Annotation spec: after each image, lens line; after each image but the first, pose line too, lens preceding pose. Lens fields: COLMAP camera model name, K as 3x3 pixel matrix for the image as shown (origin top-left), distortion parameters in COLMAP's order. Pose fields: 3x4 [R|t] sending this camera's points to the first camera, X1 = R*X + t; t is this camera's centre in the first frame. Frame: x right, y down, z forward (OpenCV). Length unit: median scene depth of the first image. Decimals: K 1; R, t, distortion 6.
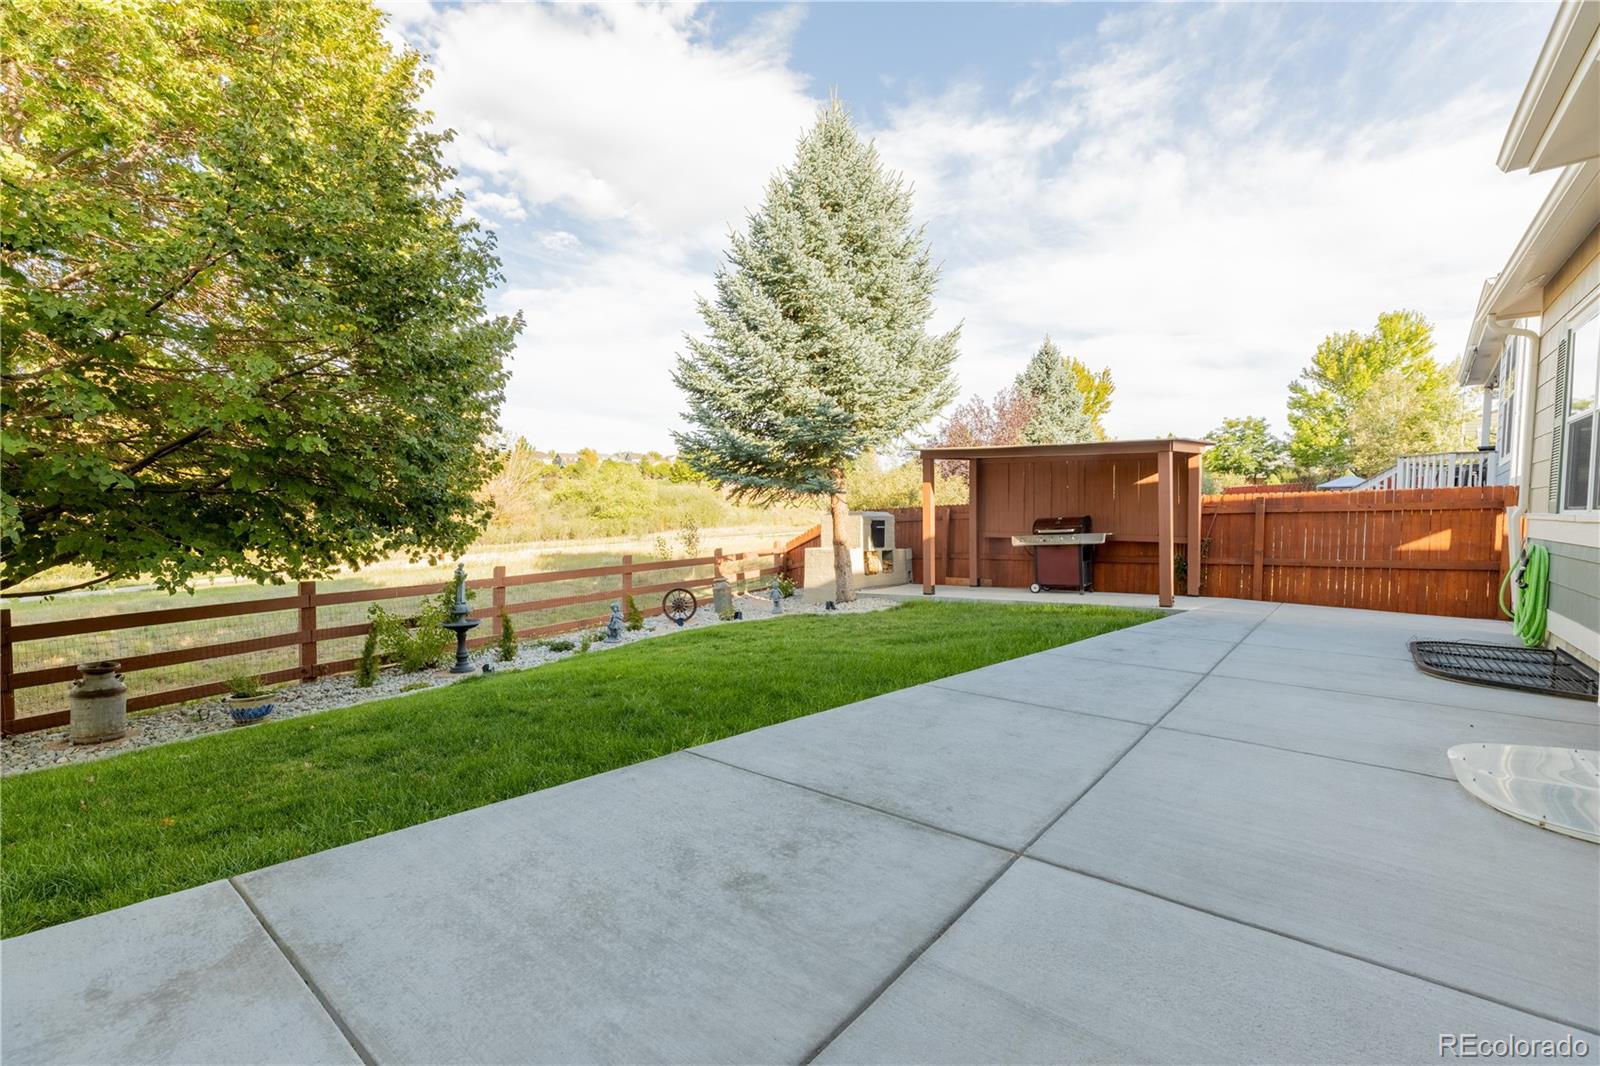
lens RADIAL K [[709.0, 0, 788.4], [0, 709.0, 538.4], [0, 0, 1]] dist [0.003007, 0.000669]
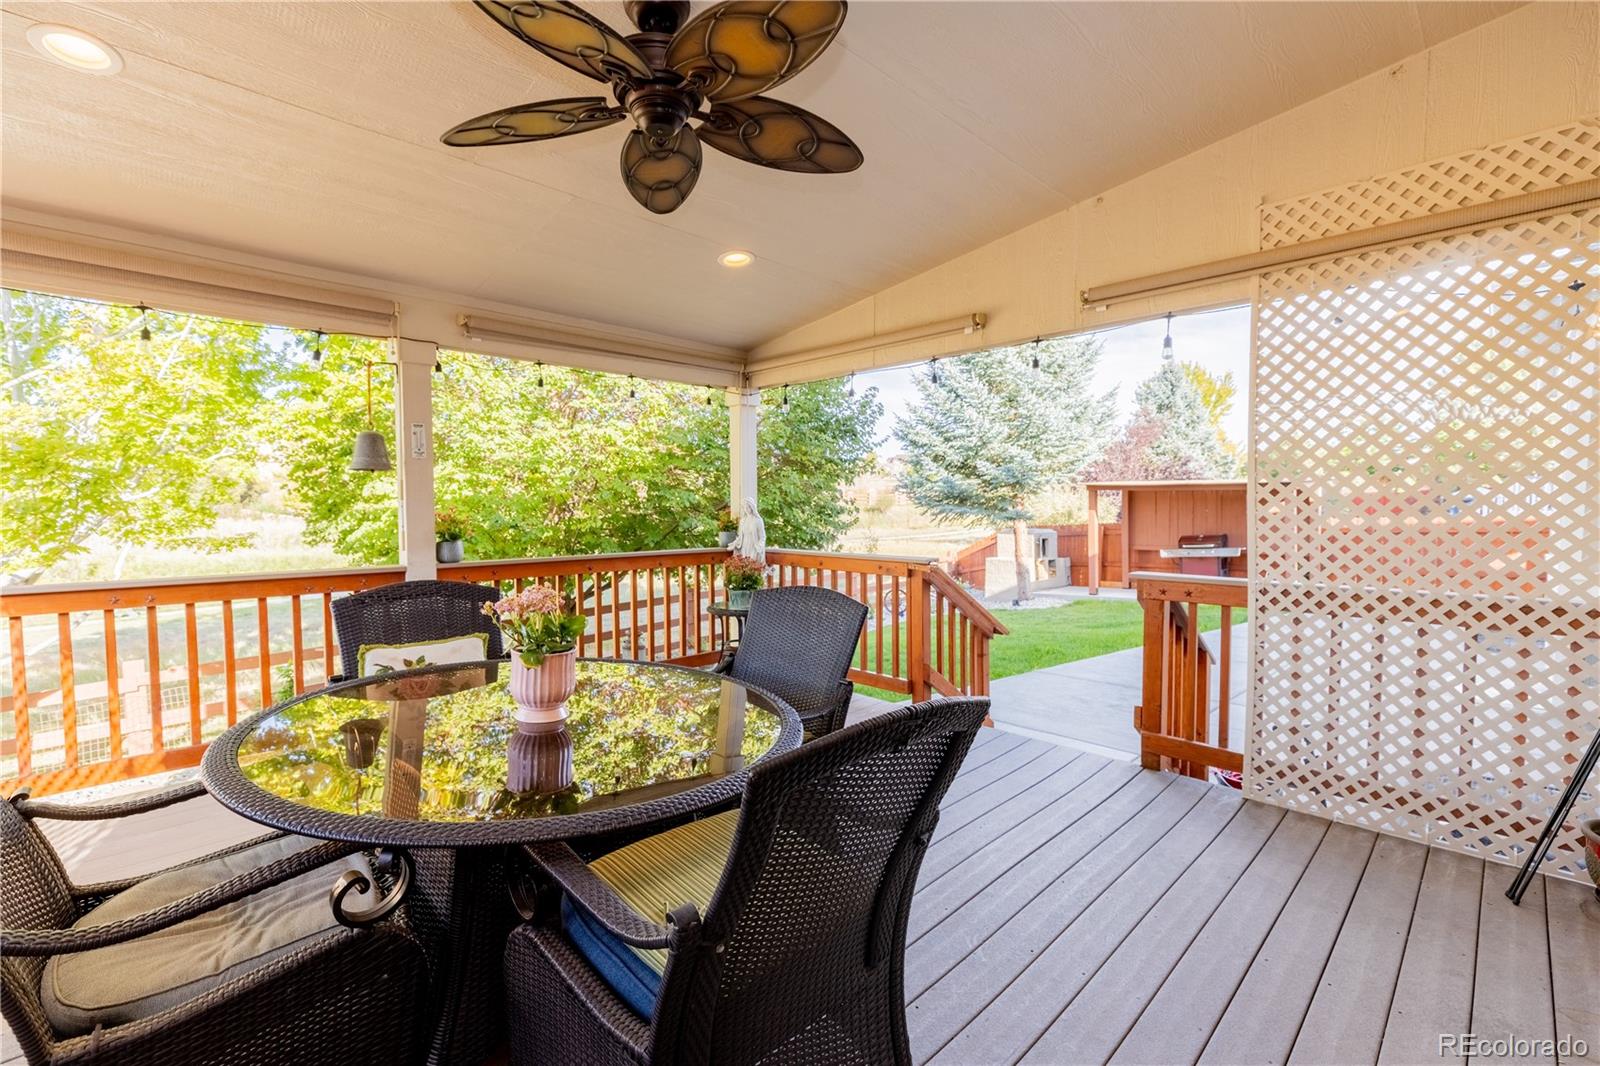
lens RADIAL K [[698.2, 0, 794.6], [0, 698.2, 537.9], [0, 0, 1]] dist [0.015172, 0.000189]
pose [[0.991896, -0.003745, -0.126994, -0.207172], [0.003788, 0.999993, 0.000090, -0.031321], [0.126993, -0.000570, 0.991903, -0.390281]]
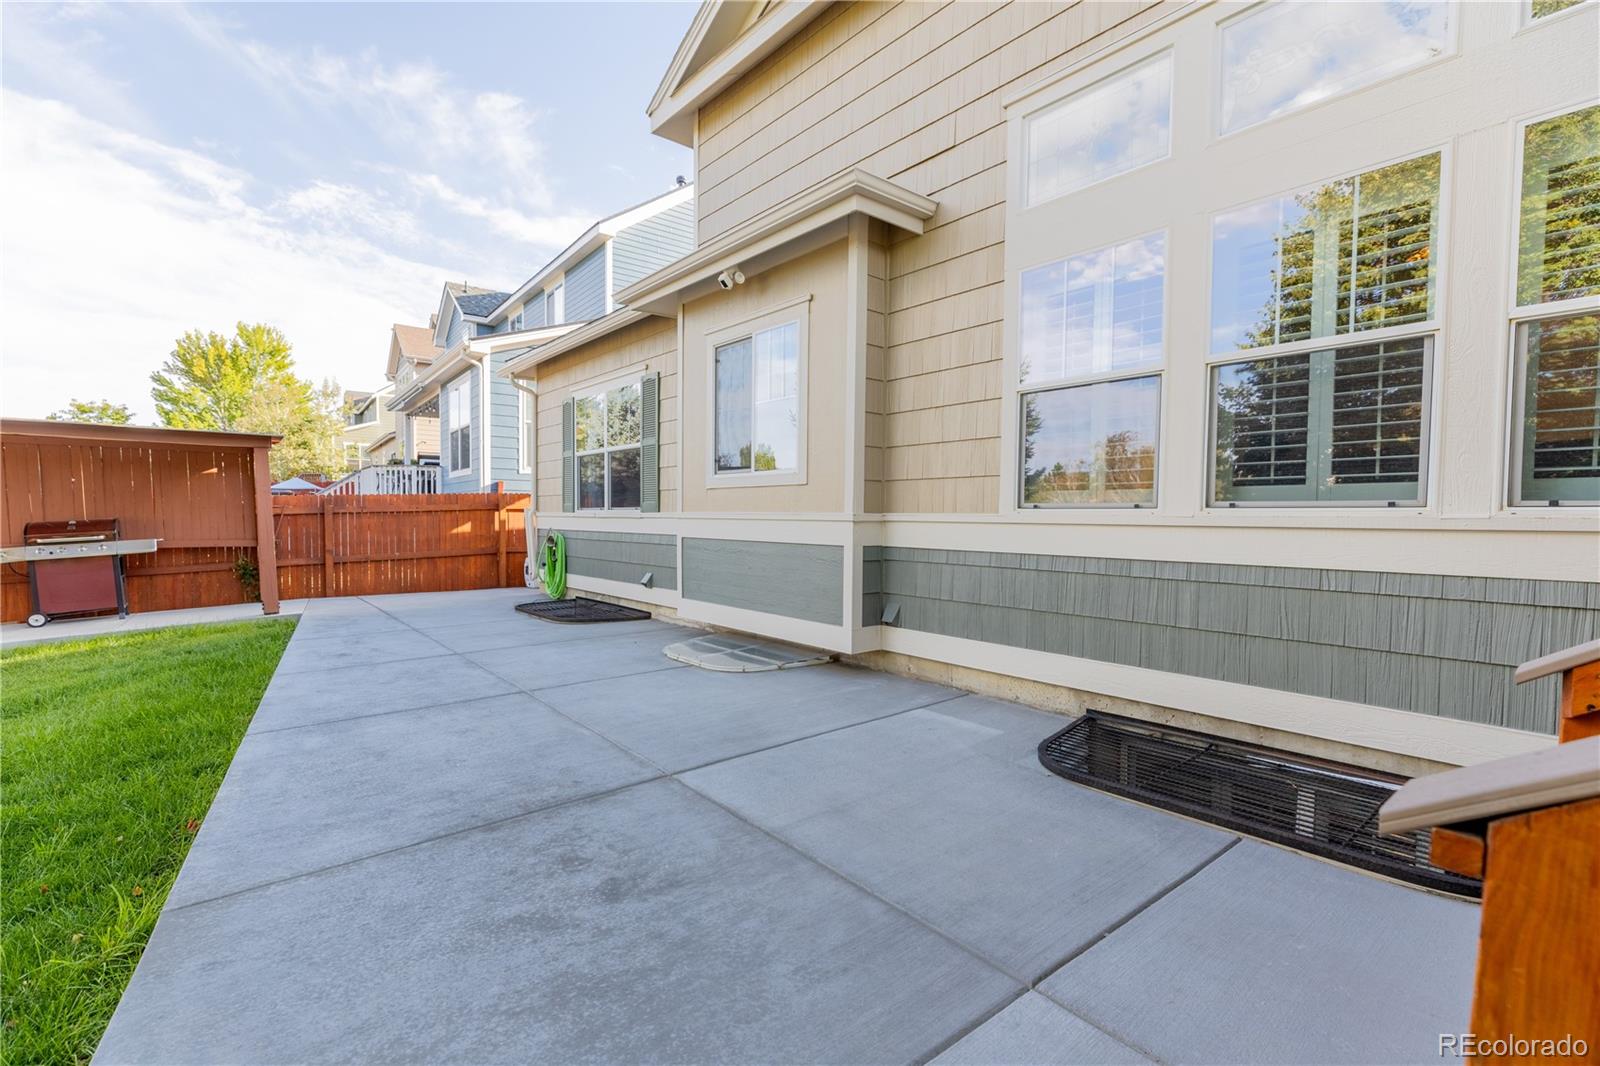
lens RADIAL K [[709.0, 0, 788.4], [0, 709.0, 538.4], [0, 0, 1]] dist [0.003007, 0.000669]
pose [[0.208419, -0.039467, 0.977243, -0.218934], [0.040748, 0.998668, 0.031642, -0.004584], [-0.977191, 0.033226, 0.209749, 0.126023]]
